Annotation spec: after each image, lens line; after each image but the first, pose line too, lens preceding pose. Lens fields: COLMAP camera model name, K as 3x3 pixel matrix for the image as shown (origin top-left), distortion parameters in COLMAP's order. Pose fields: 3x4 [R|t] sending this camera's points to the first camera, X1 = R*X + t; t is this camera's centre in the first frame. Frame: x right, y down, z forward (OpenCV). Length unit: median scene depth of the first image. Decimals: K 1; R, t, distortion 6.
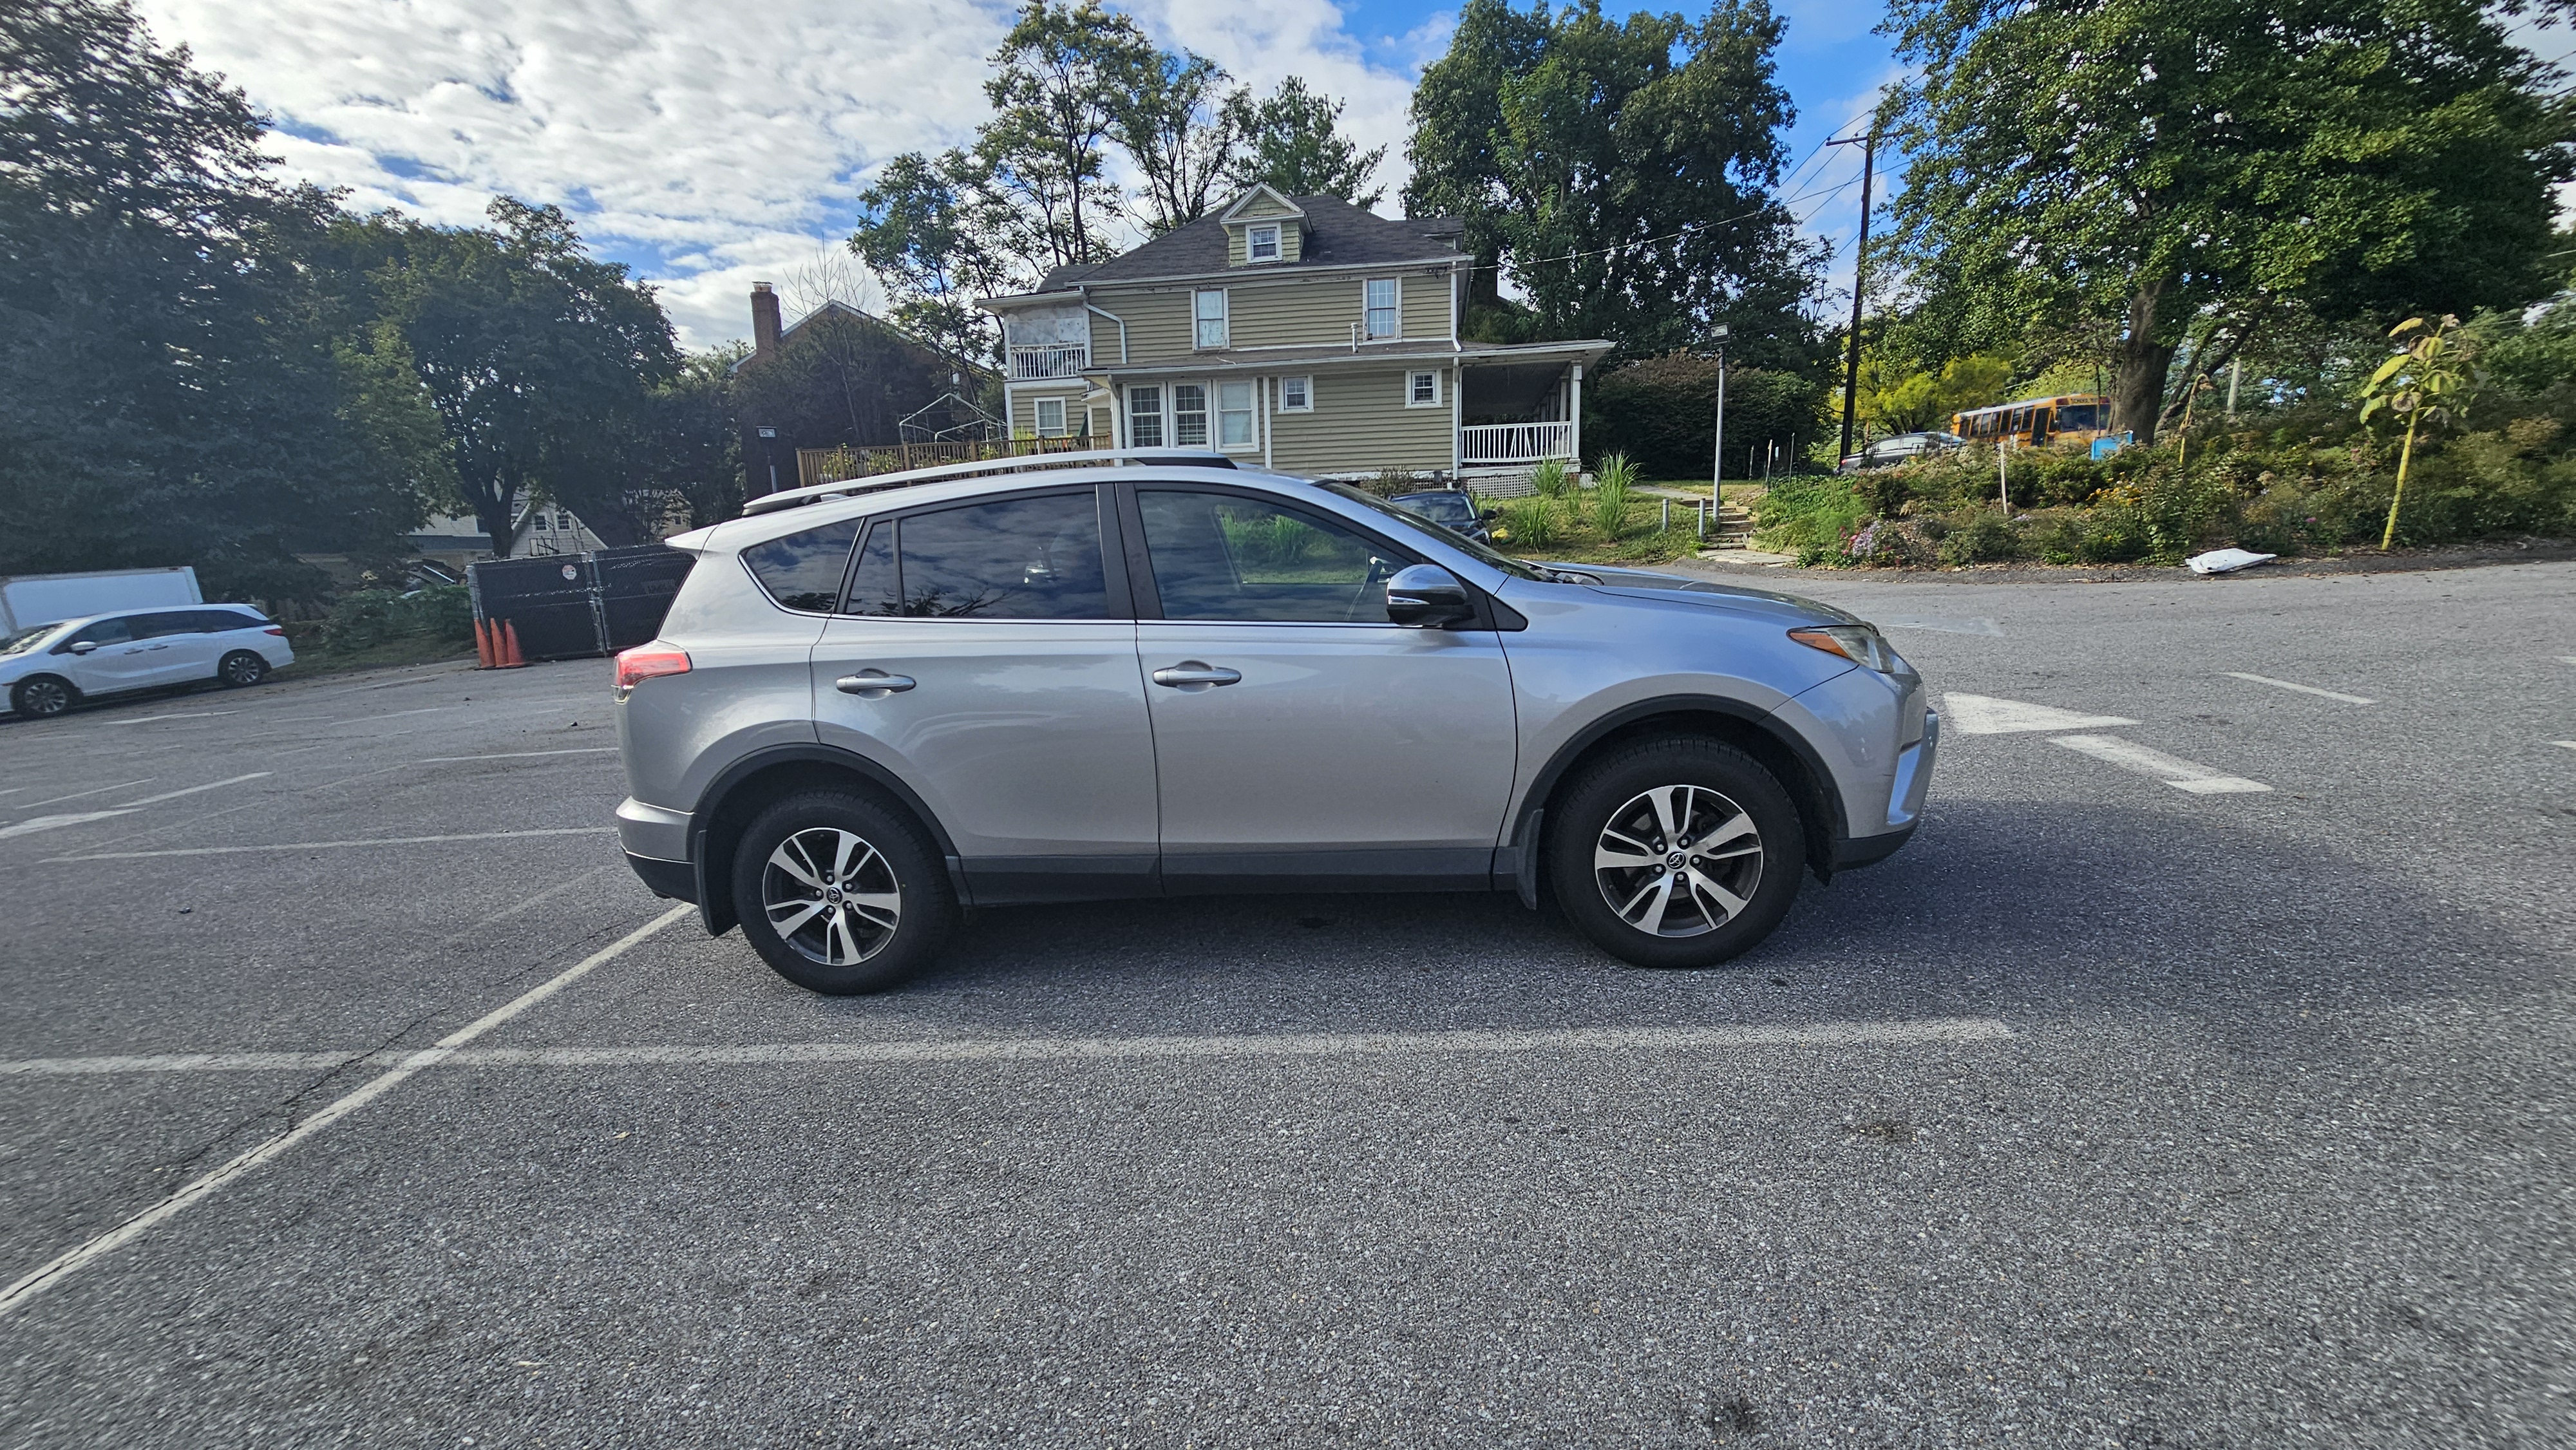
lens RADIAL K [[1040.4, 0, 1288.0], [0, 1040.4, 725.0], [0, 0, 1]] dist [-0.000204, -0.000348]
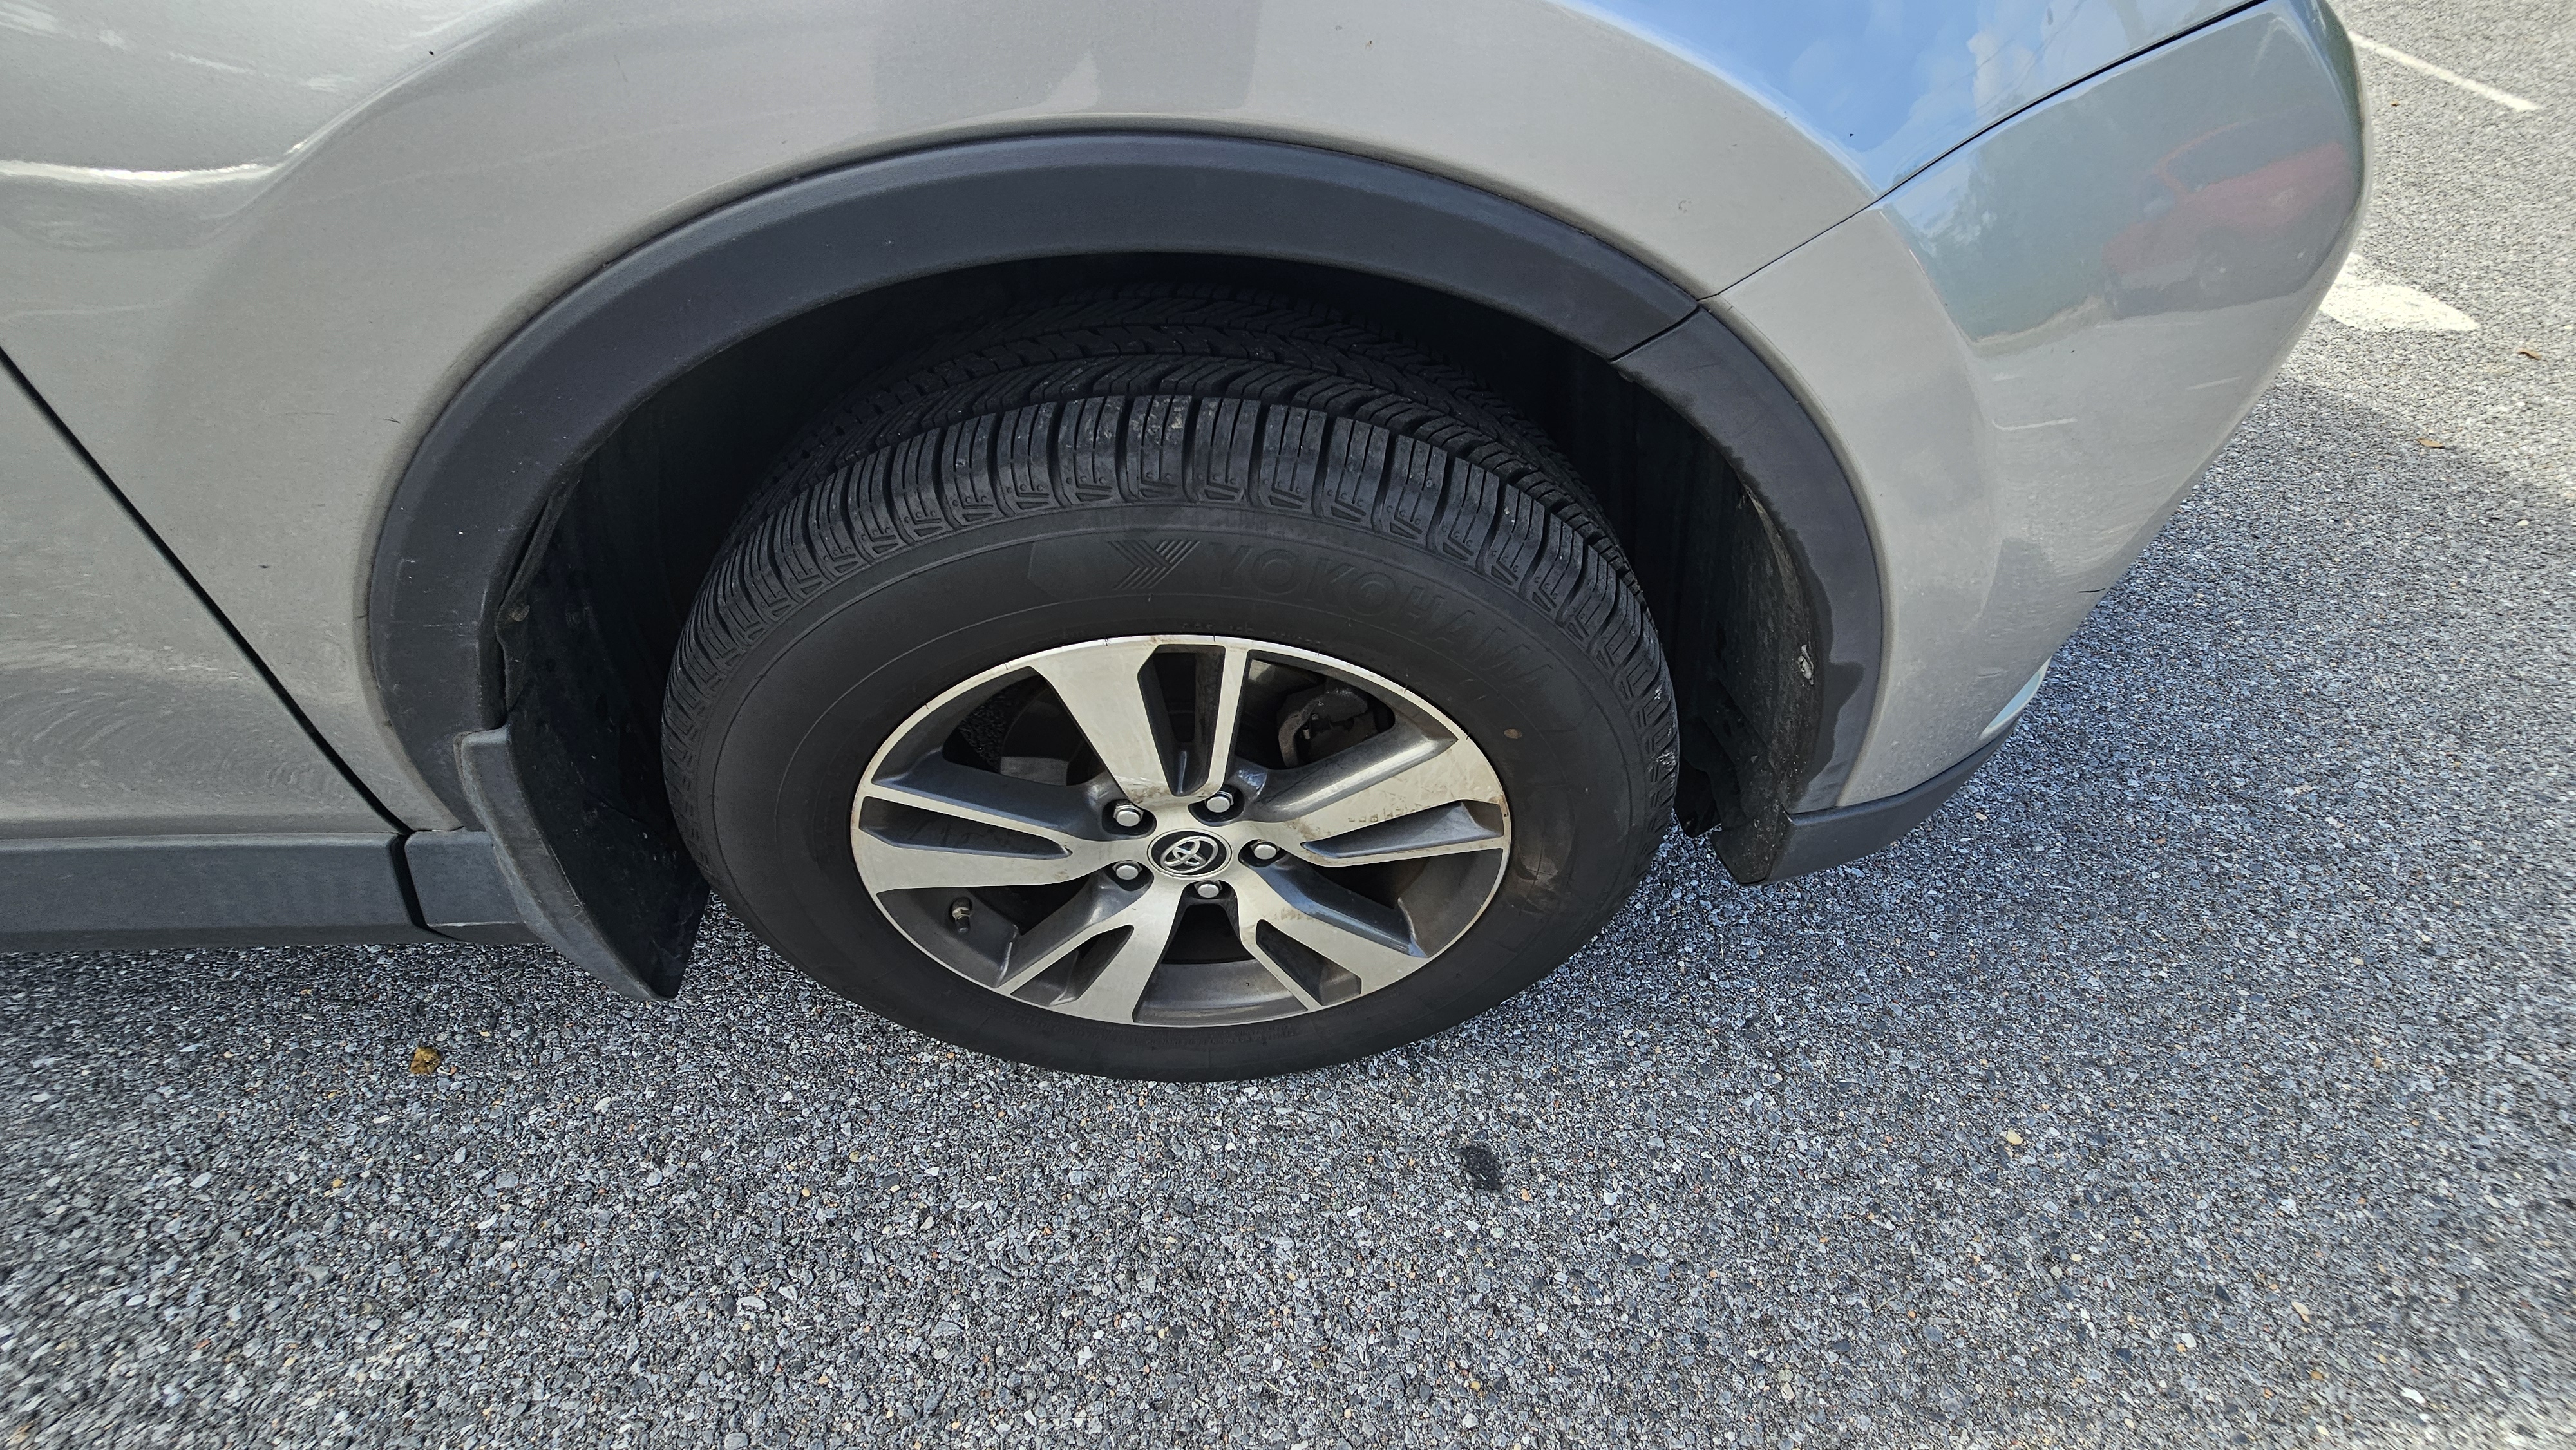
lens RADIAL K [[1040.4, 0, 1288.0], [0, 1040.4, 725.0], [0, 0, 1]] dist [-0.000204, -0.000348]
pose [[0.975121, -0.069983, 0.210338, 0.034515], [-0.064578, 0.818021, 0.571551, -0.004197], [-0.212060, -0.570915, 0.793150, 0.081014]]
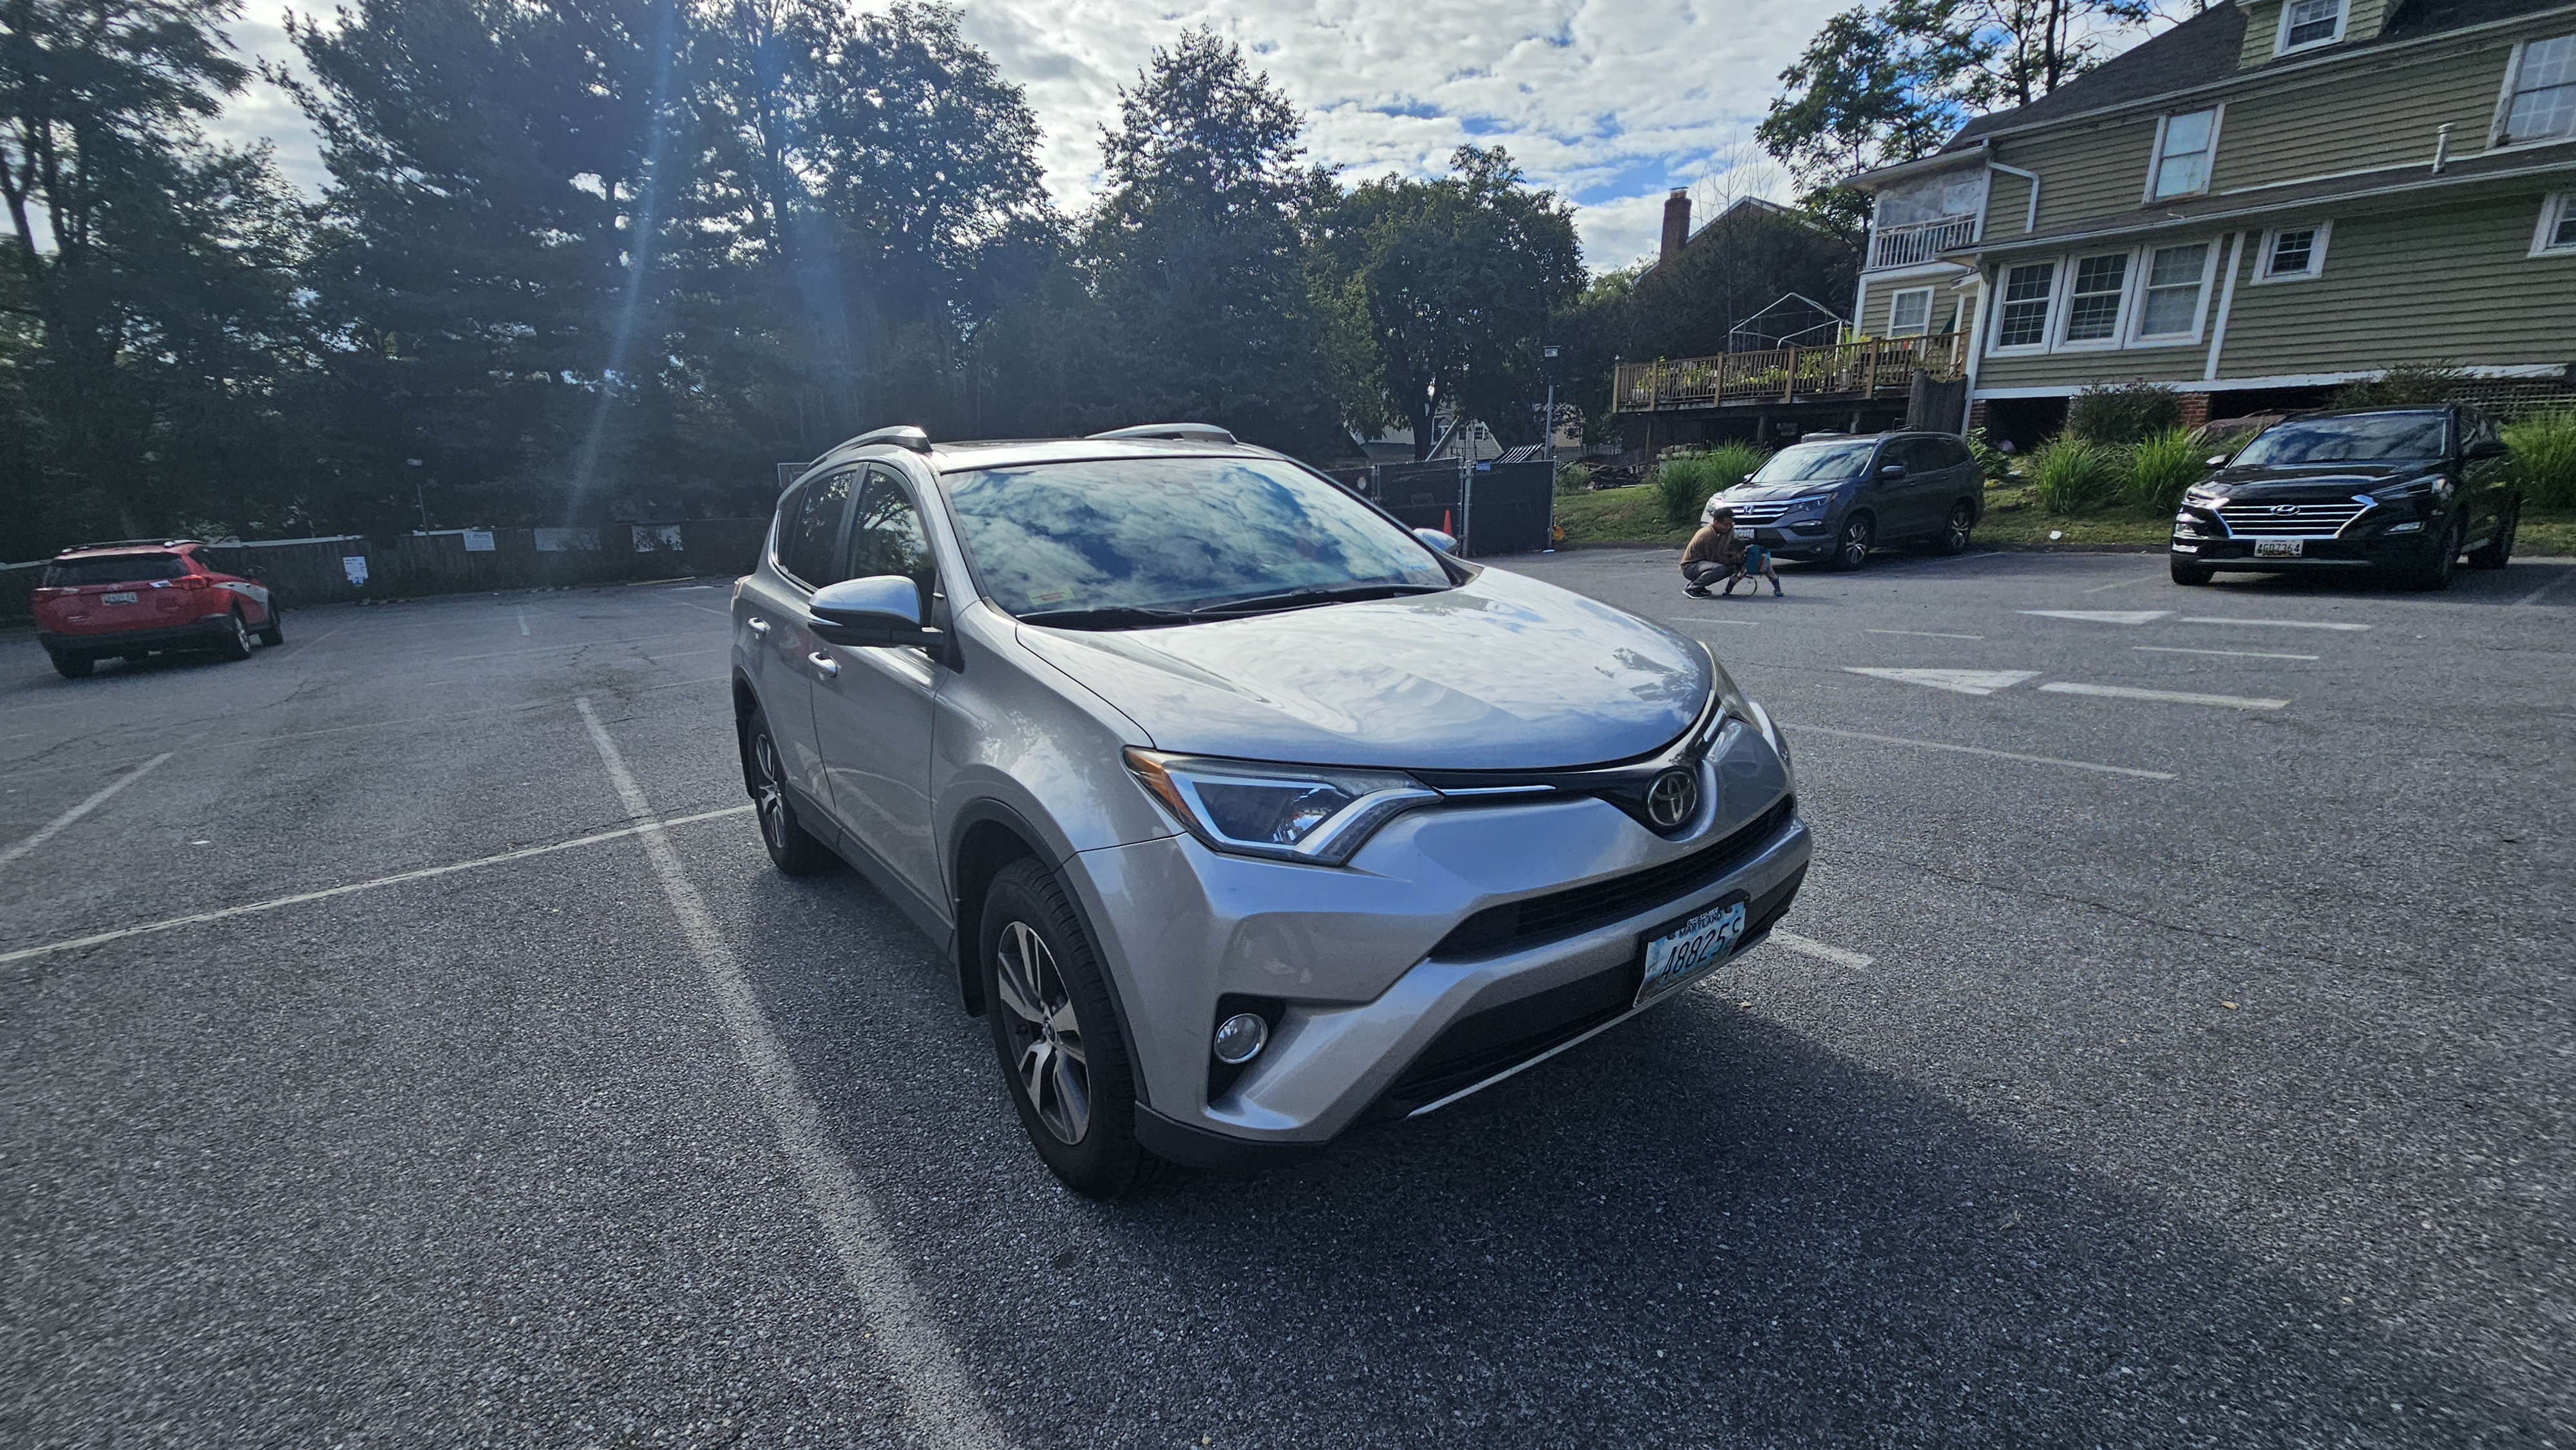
lens RADIAL K [[1064.1, 0, 1288.0], [0, 1064.1, 725.0], [0, 0, 1]] dist [-0.002312, -0.000161]
pose [[0.684963, 0.199723, -0.700668, 0.094631], [-0.145428, 0.979820, 0.137127, -0.019268], [0.713916, 0.007970, 0.700186, 0.060907]]
